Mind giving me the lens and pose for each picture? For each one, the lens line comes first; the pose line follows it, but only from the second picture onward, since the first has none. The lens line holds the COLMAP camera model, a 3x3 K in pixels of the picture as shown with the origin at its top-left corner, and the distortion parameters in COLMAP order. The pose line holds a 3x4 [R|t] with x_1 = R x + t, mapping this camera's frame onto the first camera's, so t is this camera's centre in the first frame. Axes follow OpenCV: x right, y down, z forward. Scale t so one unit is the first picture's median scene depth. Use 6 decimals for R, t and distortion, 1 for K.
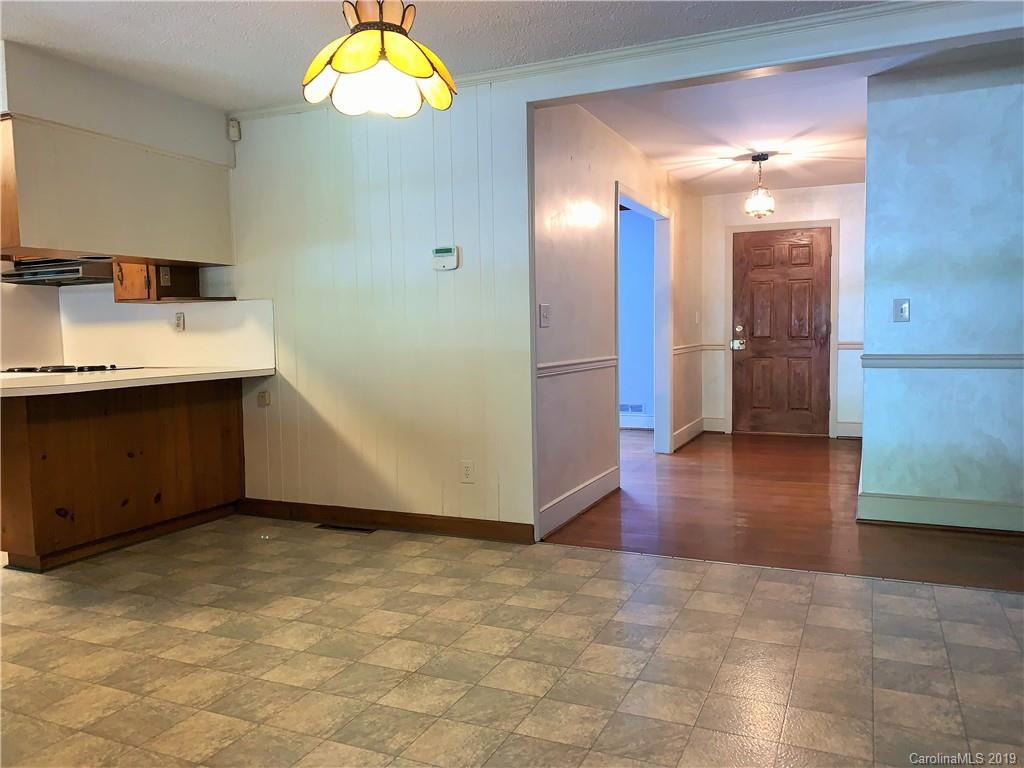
lens RADIAL K [[797.5, 0, 512.0], [0, 797.5, 384.0], [0, 0, 1]] dist [0.136373, -0.234119]
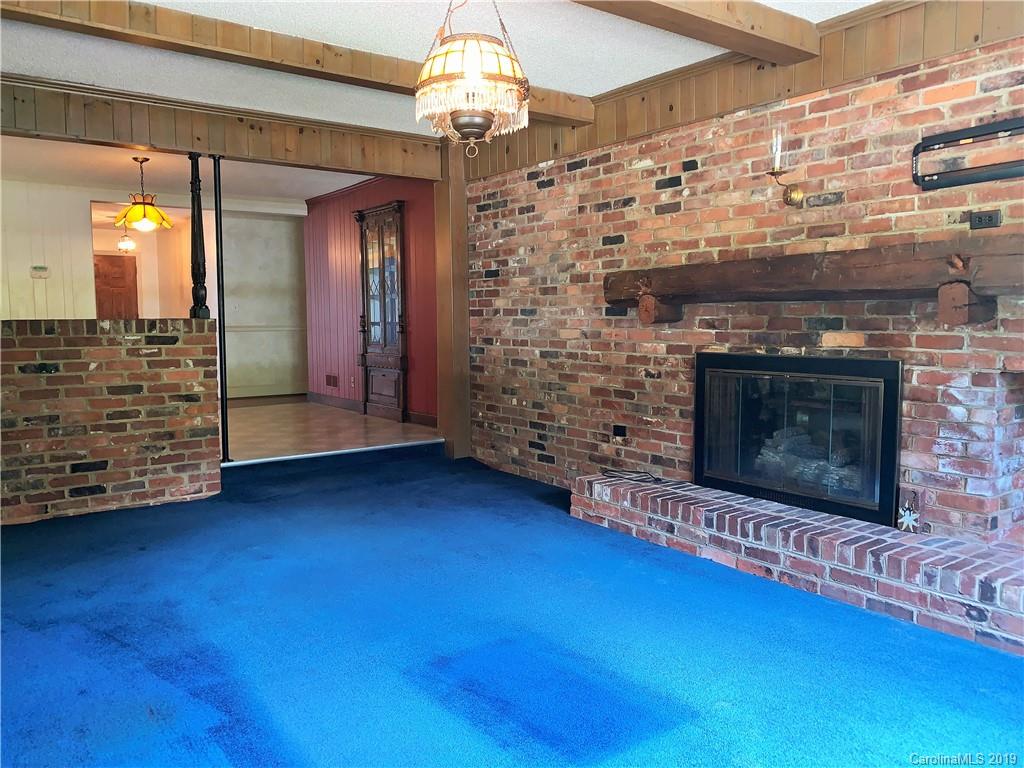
lens RADIAL K [[797.5, 0, 512.0], [0, 797.5, 384.0], [0, 0, 1]] dist [0.136373, -0.234119]
pose [[0.515158, -0.054239, 0.855377, -1.155993], [0.057039, 0.997953, 0.028928, 0.112633], [-0.855195, 0.033887, 0.517197, -0.923461]]
